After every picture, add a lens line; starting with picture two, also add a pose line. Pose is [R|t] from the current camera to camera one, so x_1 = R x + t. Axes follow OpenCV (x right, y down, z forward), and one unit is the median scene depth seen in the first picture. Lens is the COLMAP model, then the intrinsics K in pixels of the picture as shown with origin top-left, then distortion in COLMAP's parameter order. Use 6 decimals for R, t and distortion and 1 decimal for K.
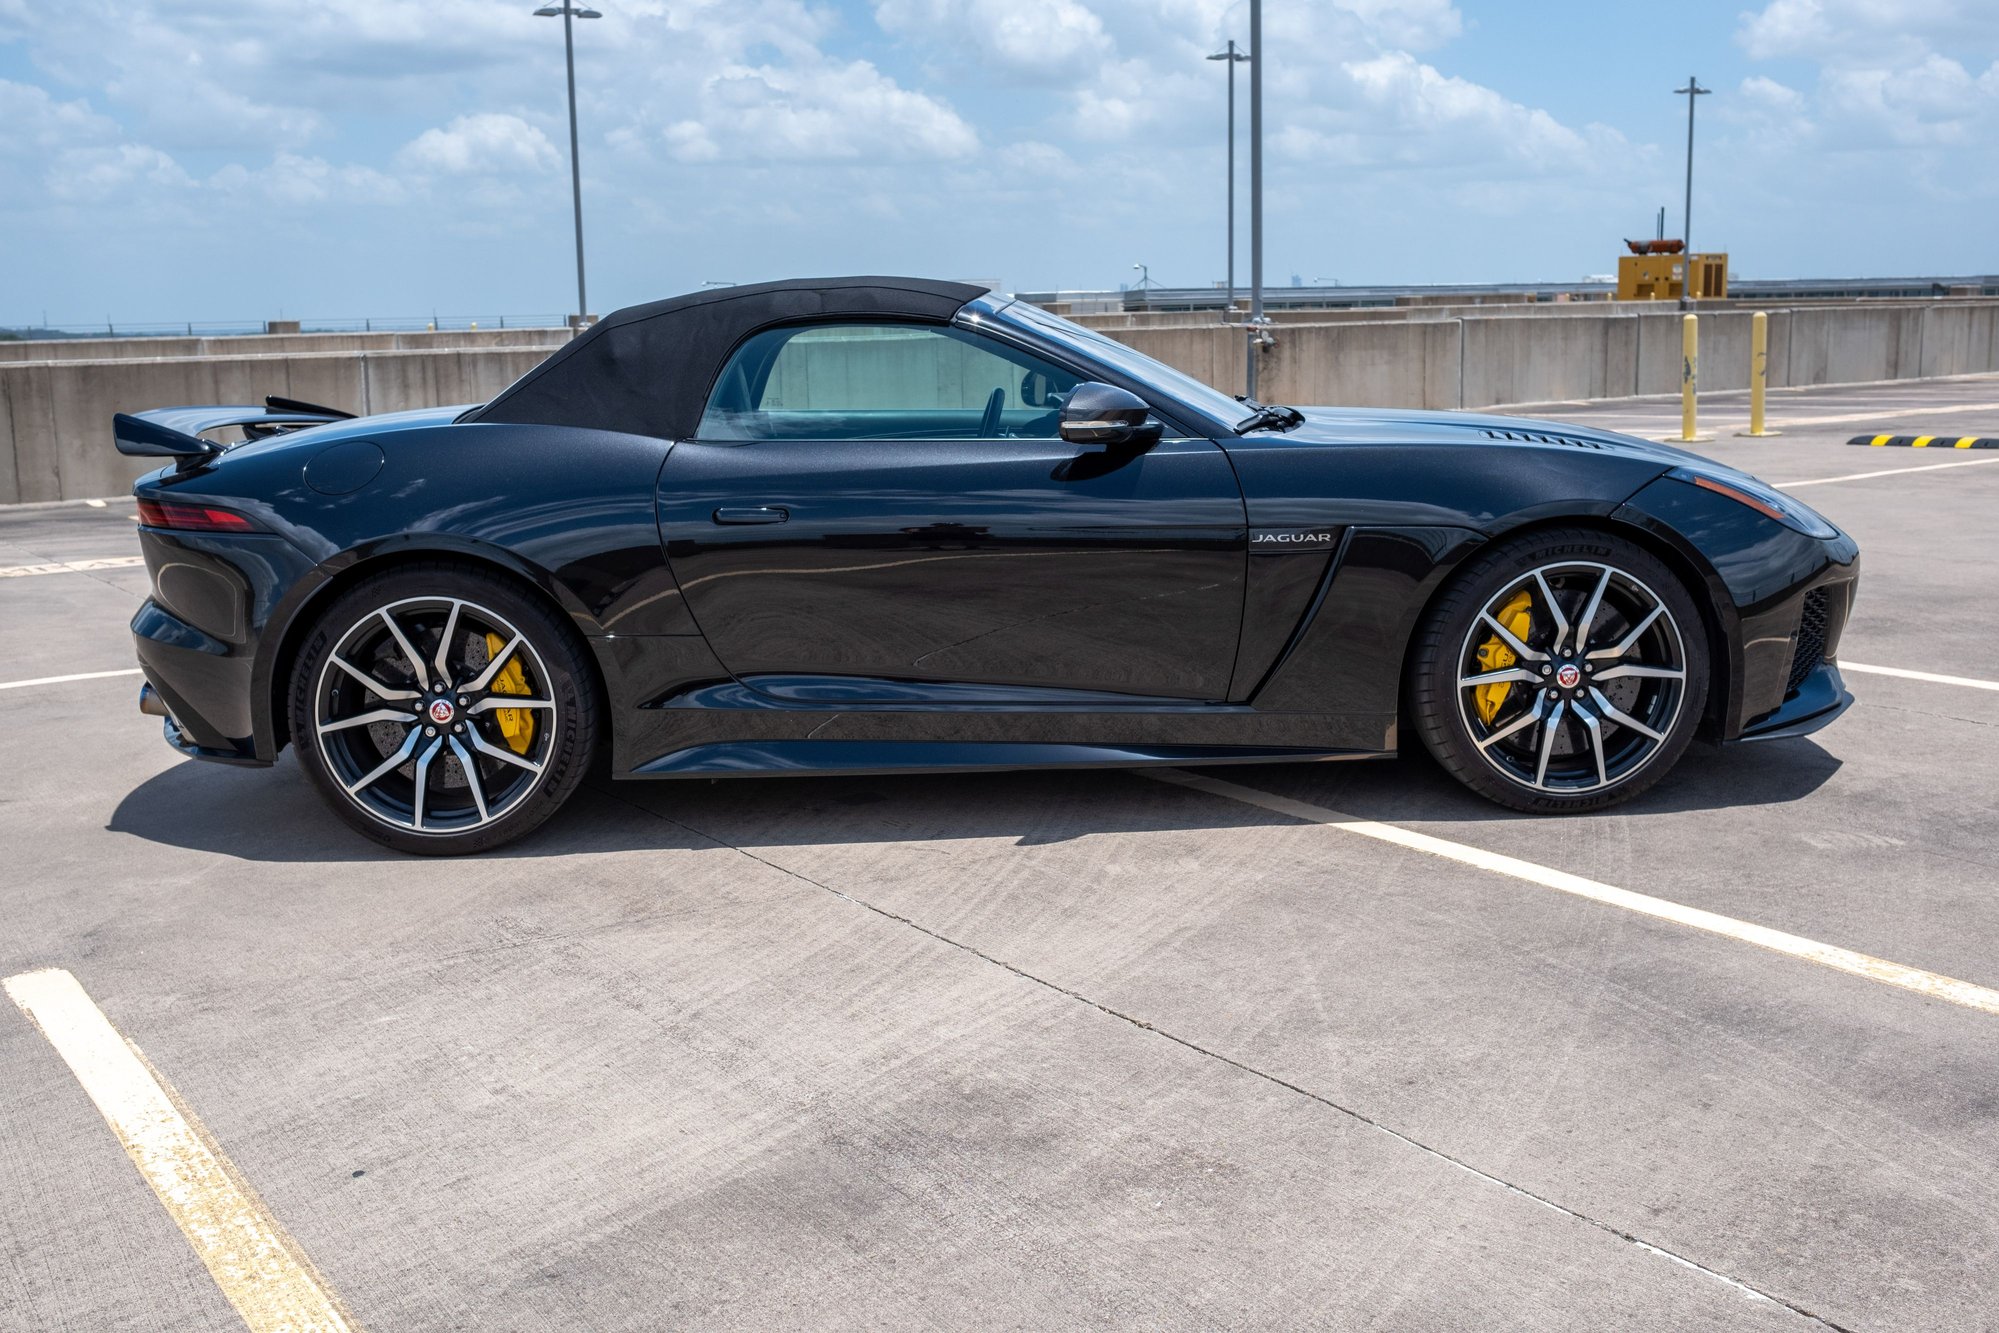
lens RADIAL K [[2018.9, 0, 1004.3], [0, 2018.9, 644.3], [0, 0, 1]] dist [-0.008621, 0.016271]
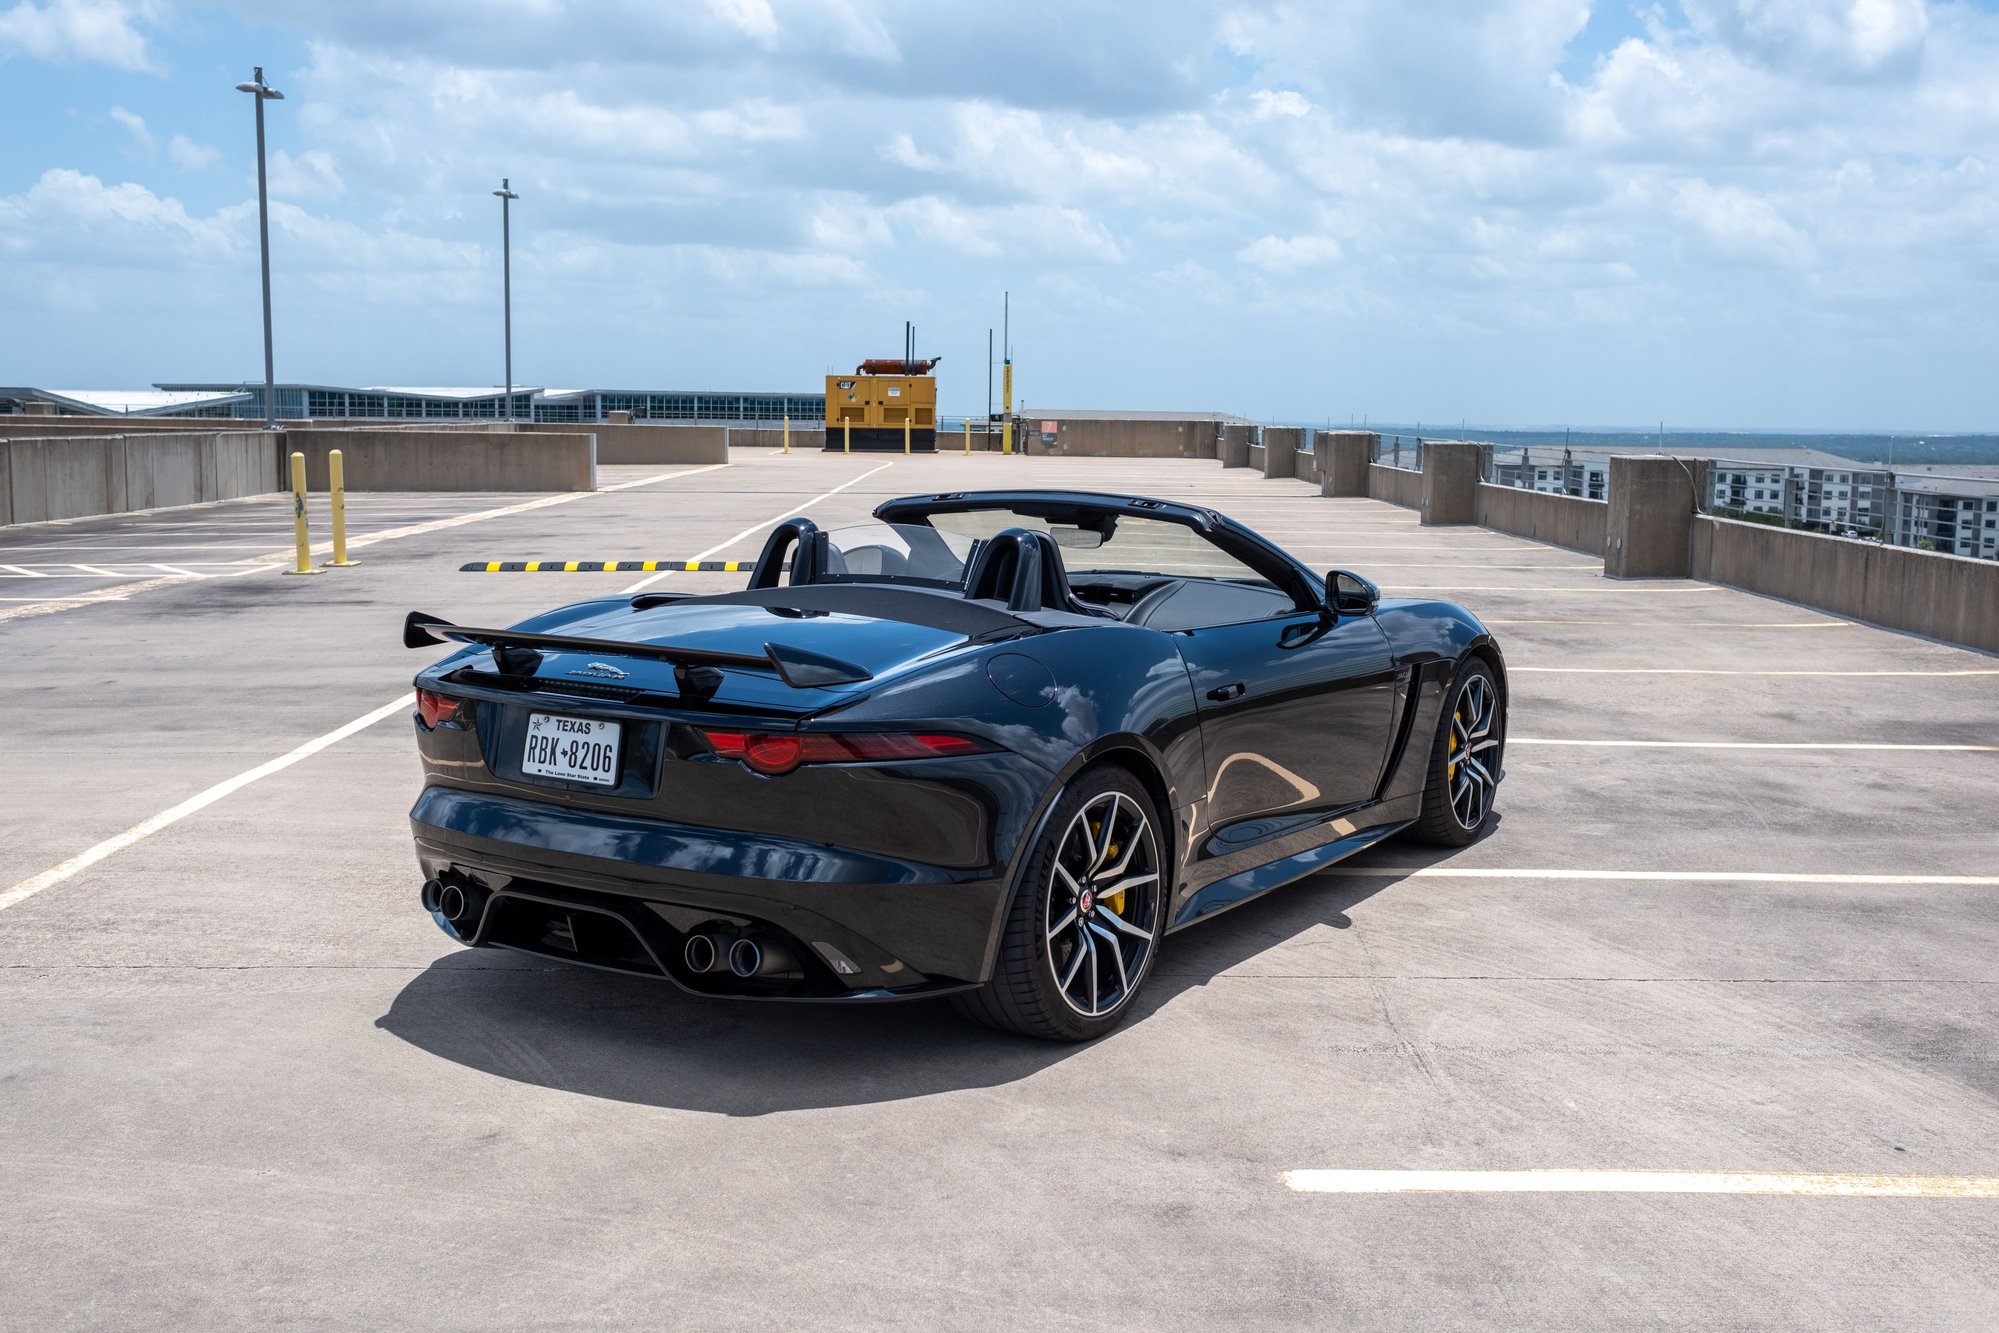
lens RADIAL K [[2018.9, 0, 1004.3], [0, 2018.9, 644.3], [0, 0, 1]] dist [-0.008621, 0.016271]
pose [[0.576851, -0.067813, 0.814029, -1.146870], [0.110631, 0.993852, 0.004396, -0.109242], [-0.809323, 0.087521, 0.580807, 0.401129]]
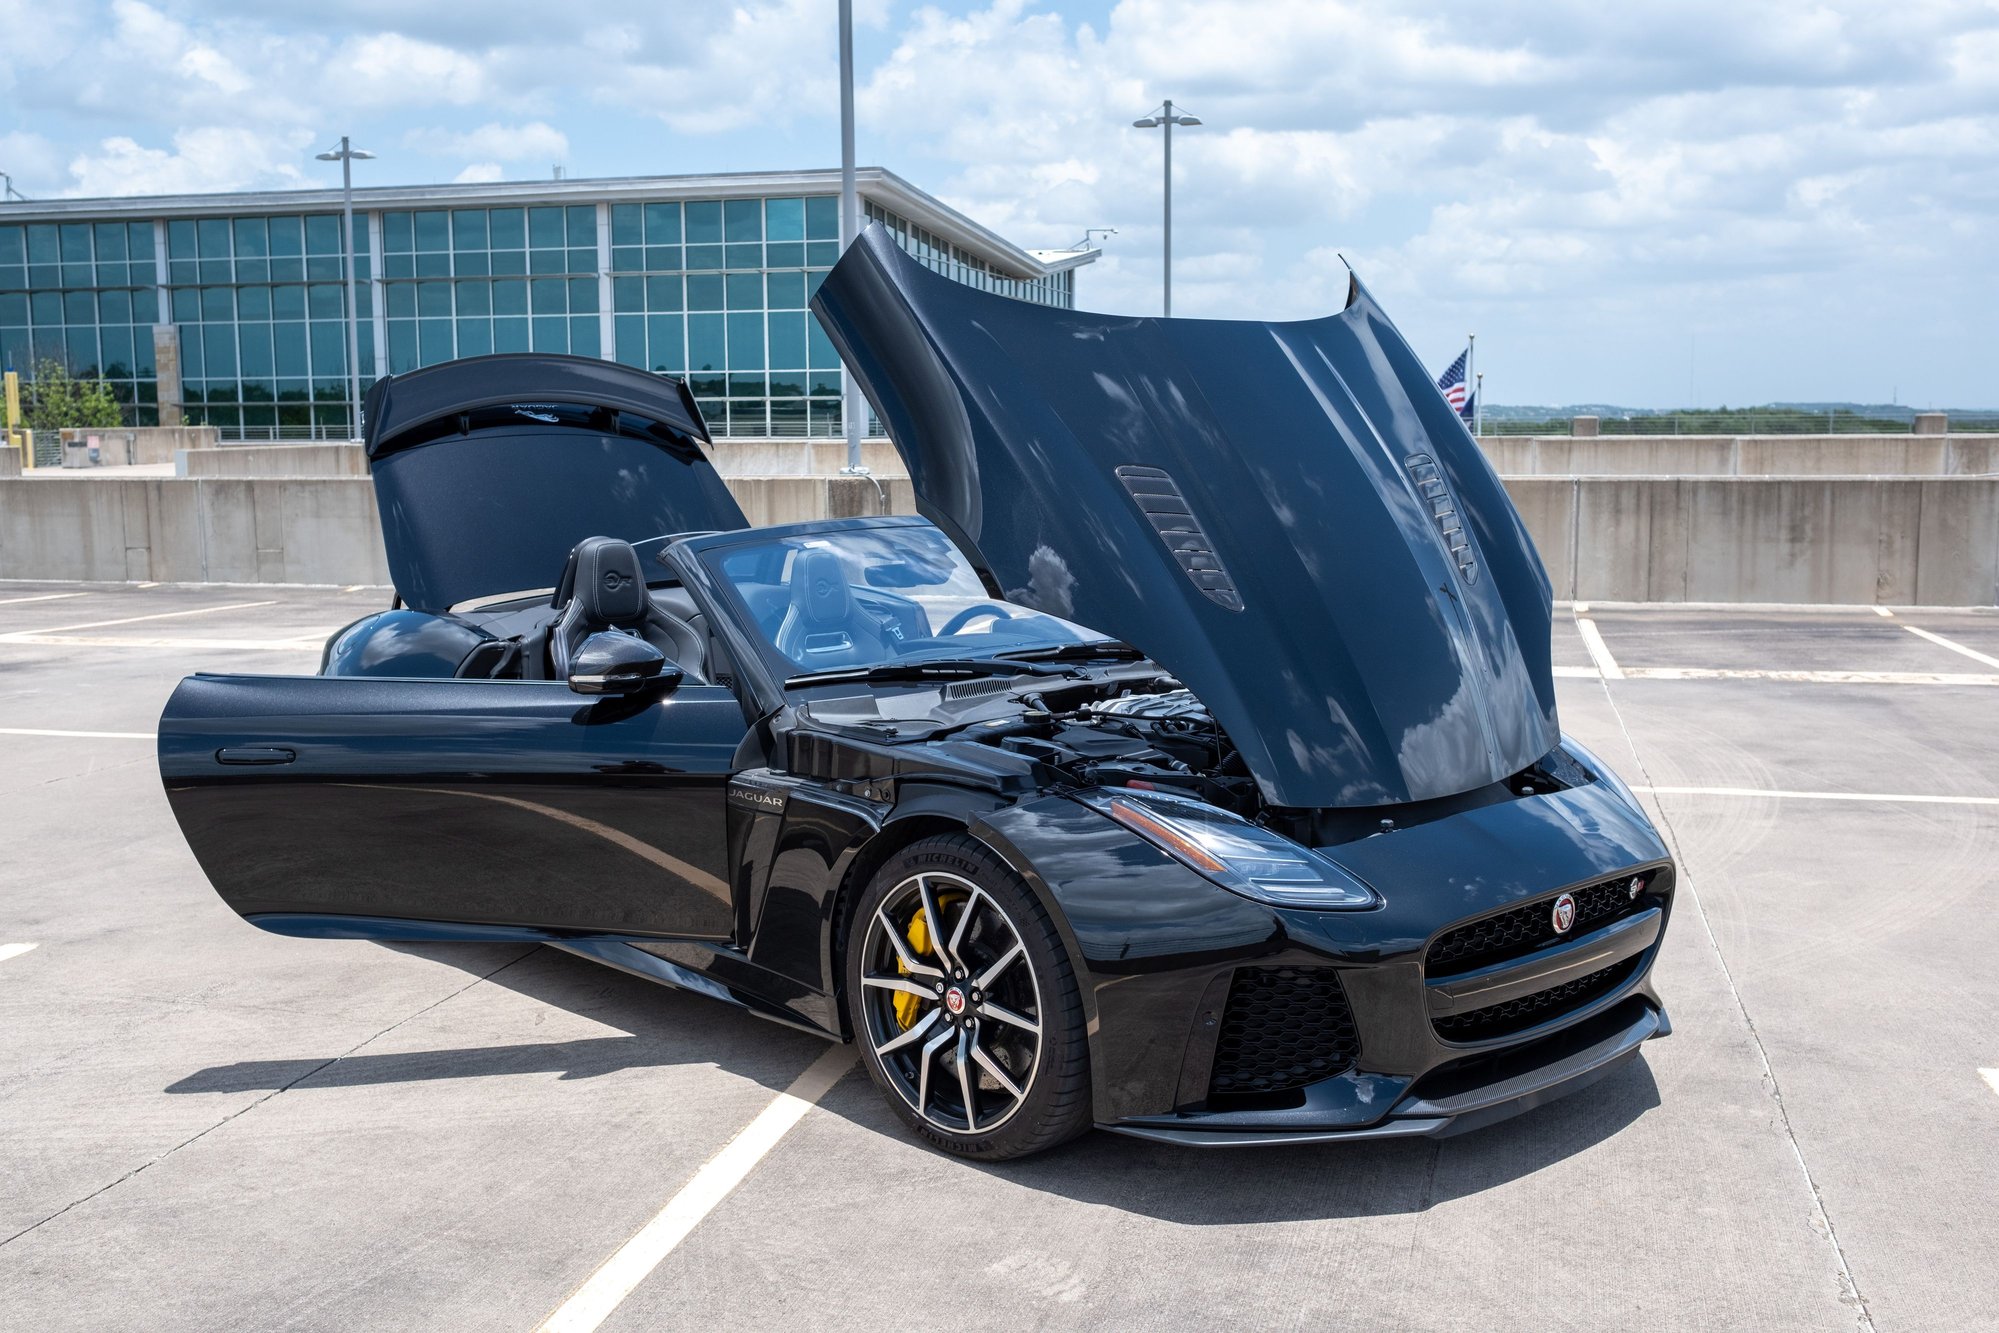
lens RADIAL K [[2022.3, 0, 1000.1], [0, 2022.3, 665.3], [0, 0, 1]] dist [-0.011052, 0.019876]
pose [[0.658697, 0.109736, -0.744363, 0.945275], [-0.130035, 0.991024, 0.031030, -0.161702], [0.741086, 0.076354, 0.667054, 0.411578]]
